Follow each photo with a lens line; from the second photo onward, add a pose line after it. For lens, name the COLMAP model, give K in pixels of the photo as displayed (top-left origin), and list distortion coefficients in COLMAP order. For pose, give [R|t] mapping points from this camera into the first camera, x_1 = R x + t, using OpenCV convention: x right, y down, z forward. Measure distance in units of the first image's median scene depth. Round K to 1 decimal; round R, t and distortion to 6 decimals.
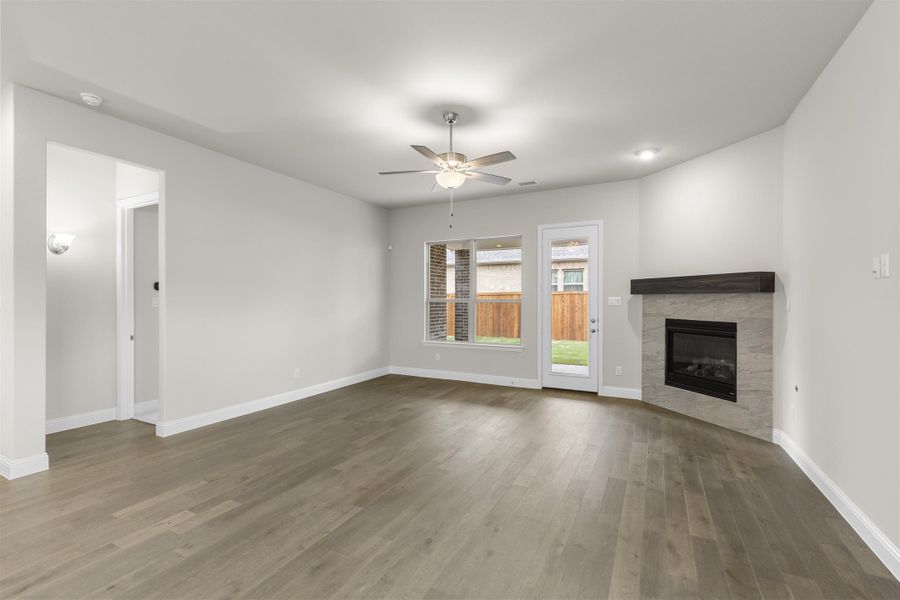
lens RADIAL K [[391.2, 0, 438.5], [0, 391.2, 304.6], [0, 0, 1]] dist [-0.001171, -0.000095]
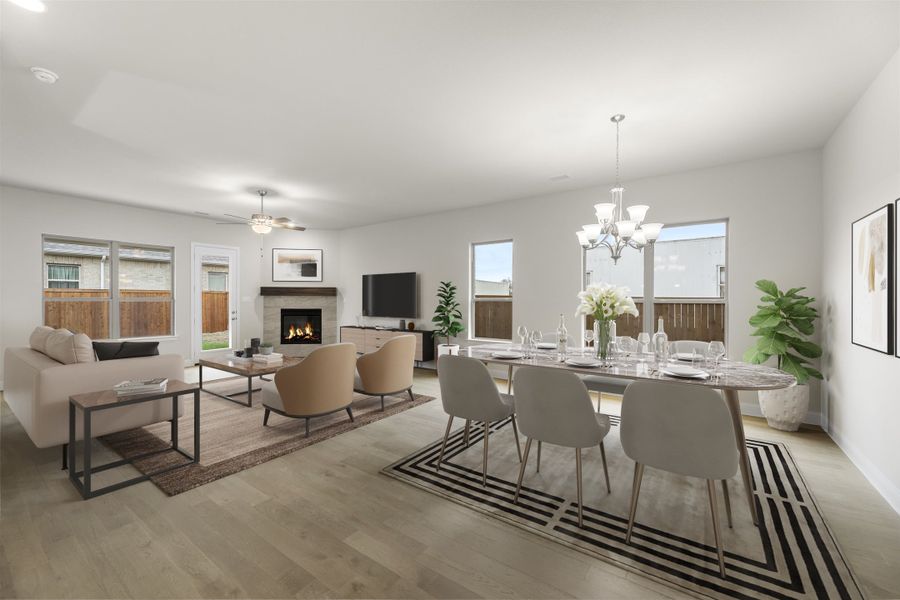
lens RADIAL K [[347.7, 0, 450.0], [0, 347.7, 300.0], [0, 0, 1]] dist [-0.000676, -0.000001]
pose [[0.137694, -0.004950, 0.990462, -0.923831], [0.008803, 0.999954, 0.003774, -0.005060], [-0.990436, 0.008199, 0.137731, -0.022053]]
